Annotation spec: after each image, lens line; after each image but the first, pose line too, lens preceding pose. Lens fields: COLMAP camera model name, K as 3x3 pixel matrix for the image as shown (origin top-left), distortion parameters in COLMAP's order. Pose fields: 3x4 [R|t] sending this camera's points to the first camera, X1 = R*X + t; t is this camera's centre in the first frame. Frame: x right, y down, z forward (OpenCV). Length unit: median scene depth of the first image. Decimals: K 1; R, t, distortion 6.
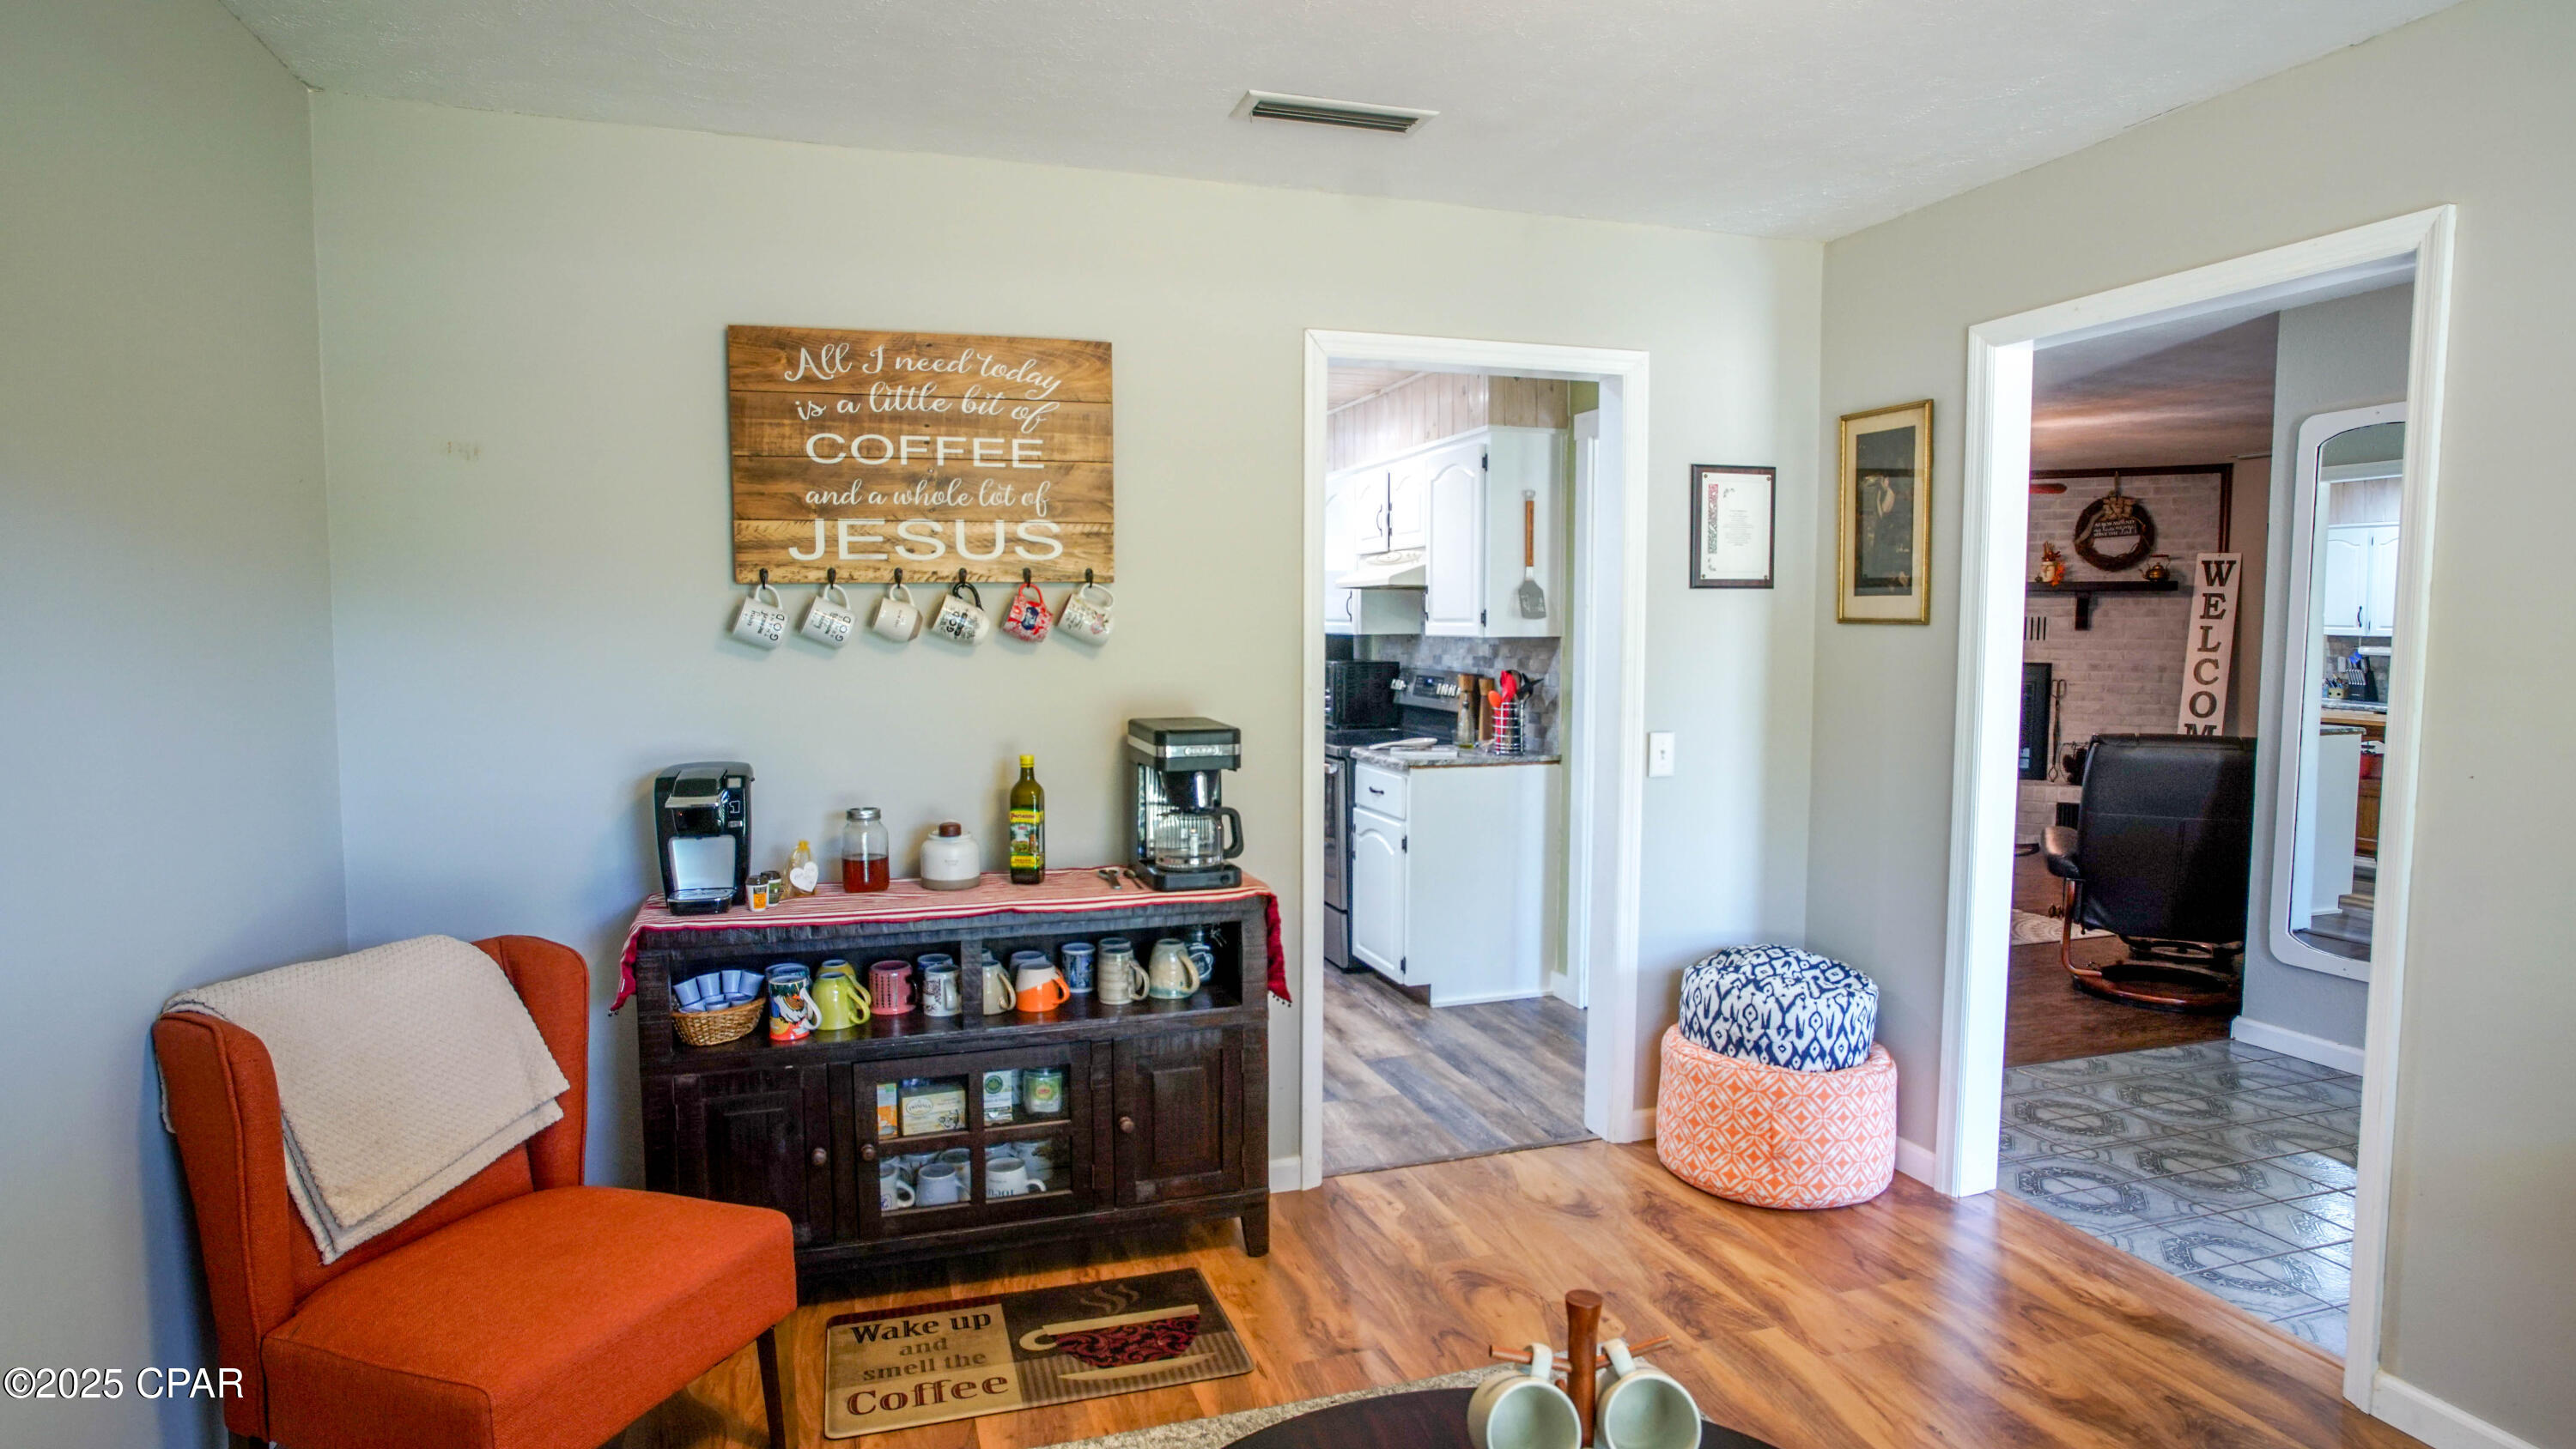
lens RADIAL K [[1364.2, 0, 1288.0], [0, 1364.2, 724.5], [0, 0, 1]] dist [-0.063530, 0.040910]
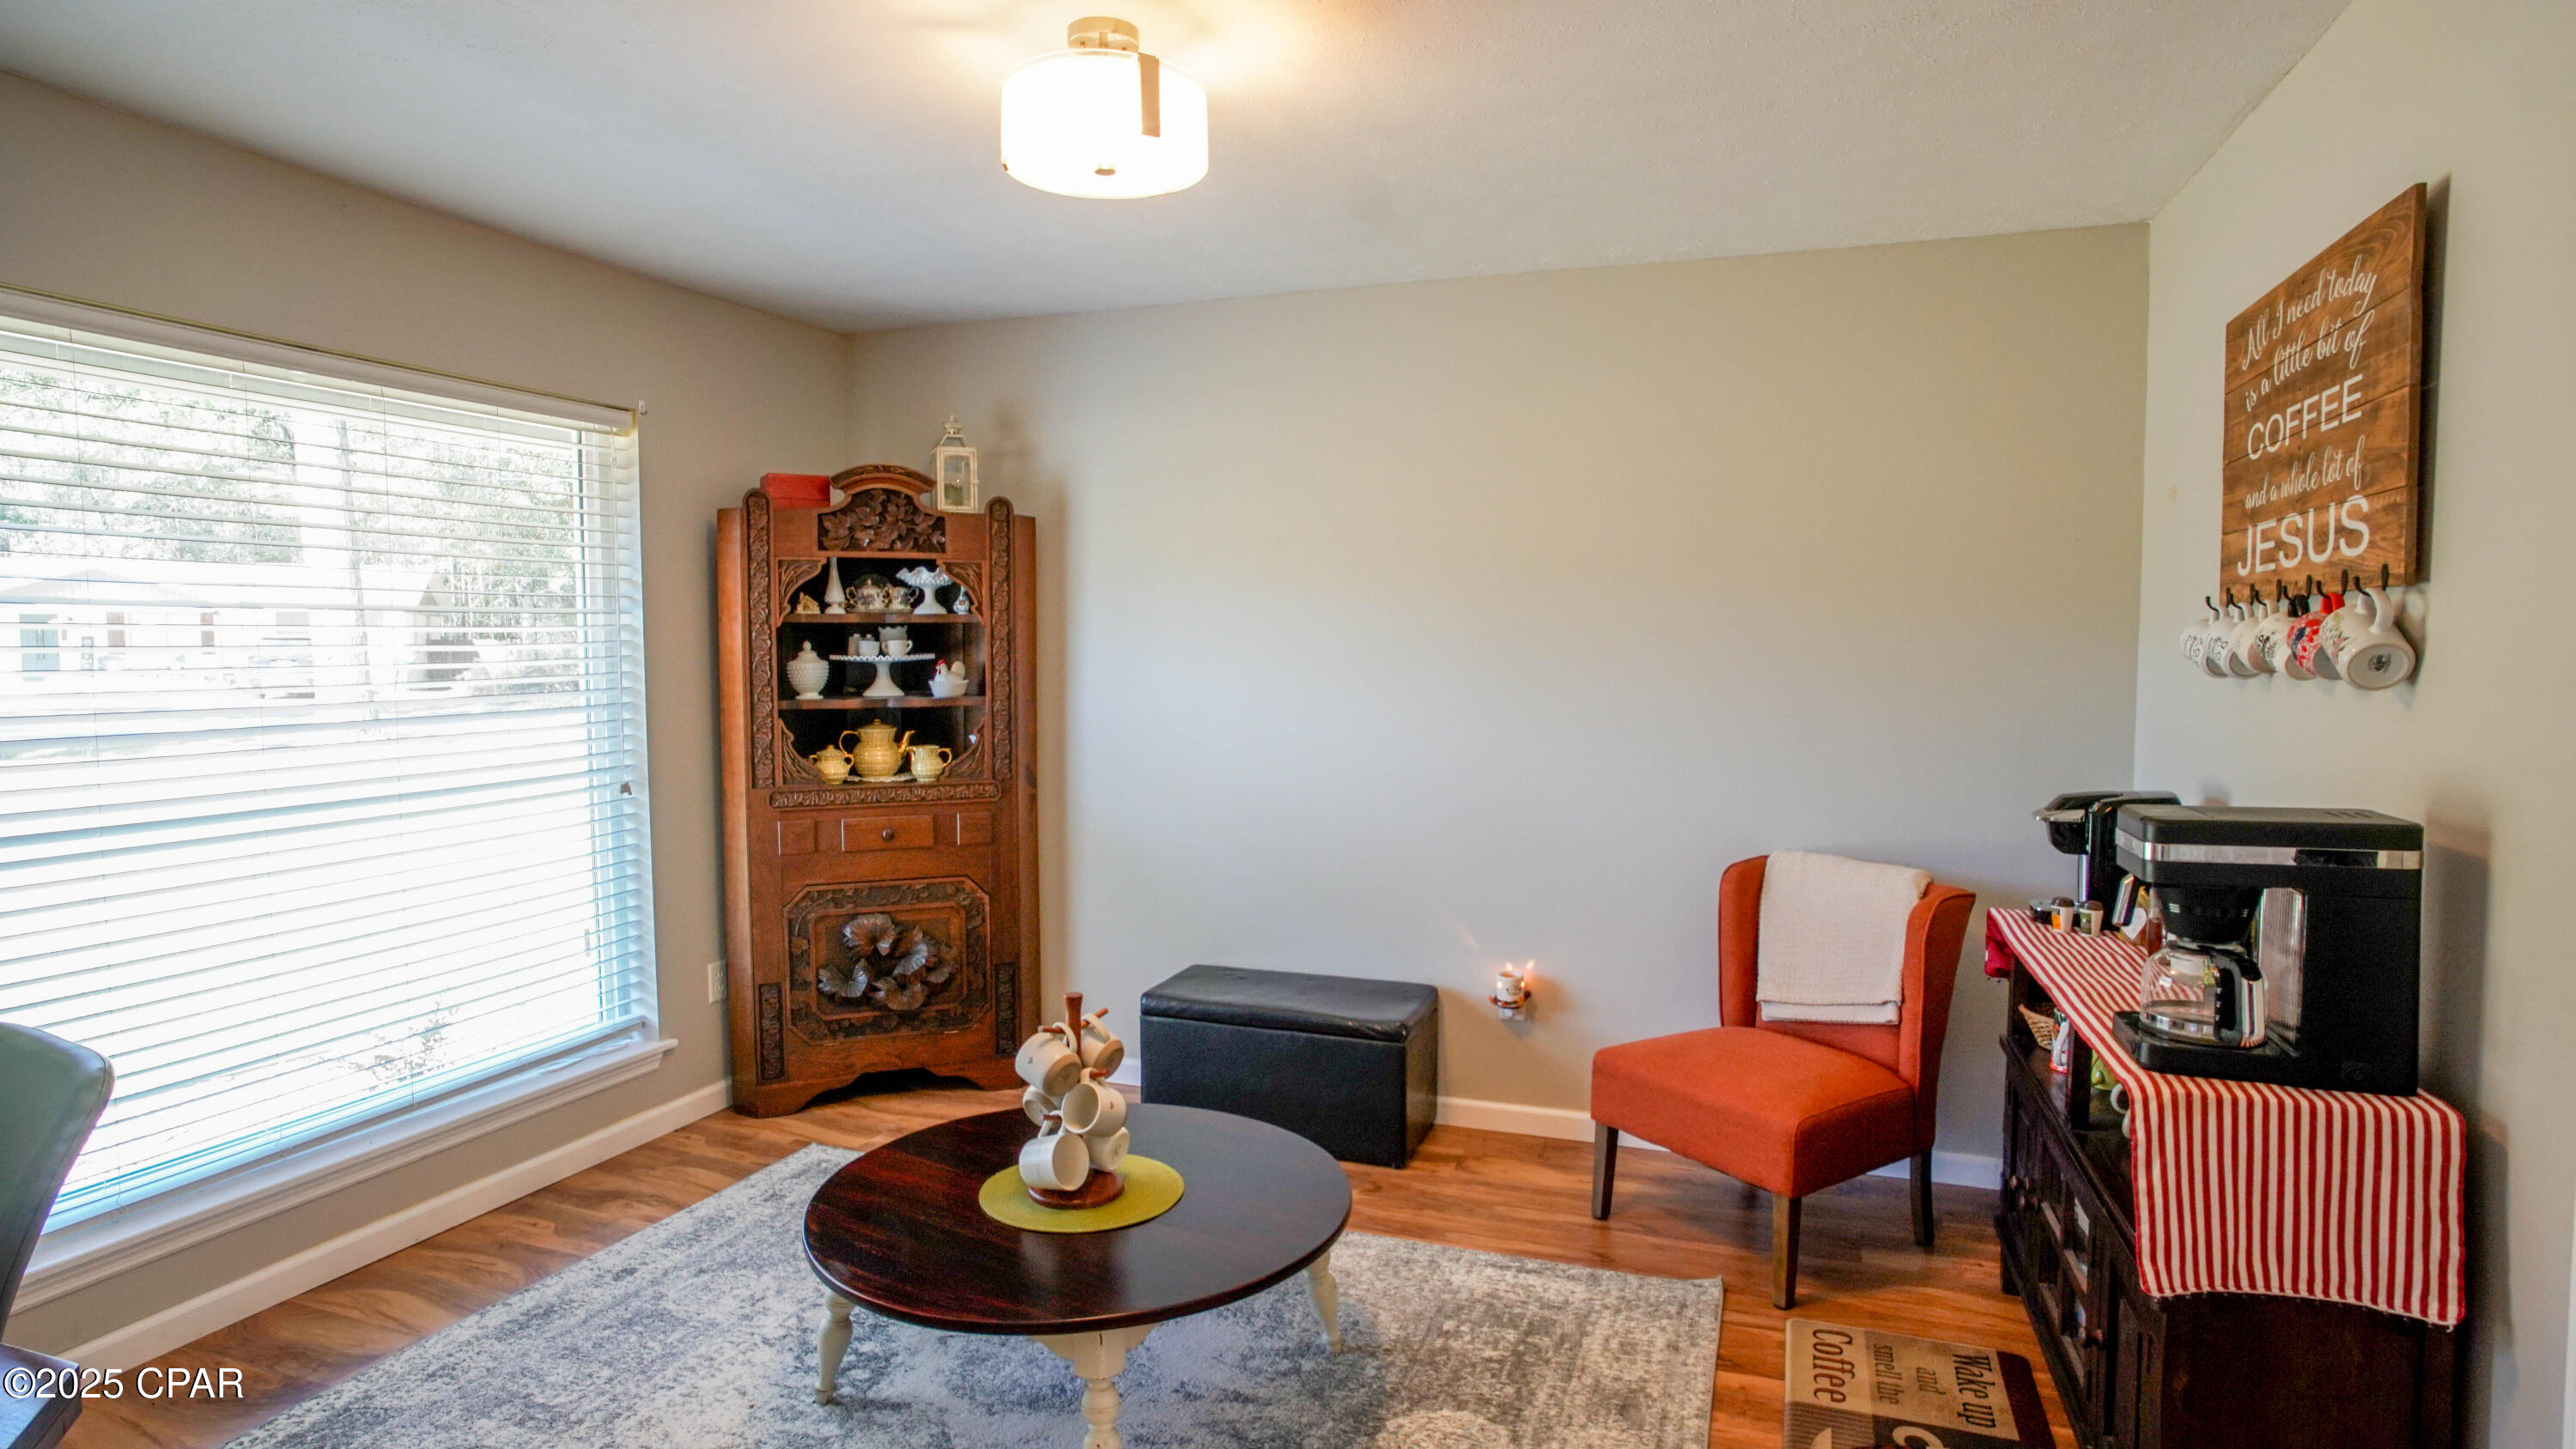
lens RADIAL K [[1364.2, 0, 1288.0], [0, 1364.2, 724.5], [0, 0, 1]] dist [-0.063530, 0.040910]
pose [[-0.608348, 0.050095, -0.792088, 0.780733], [-0.050382, 0.993556, 0.101531, -0.094624], [0.792070, 0.101673, -0.601904, 1.181542]]
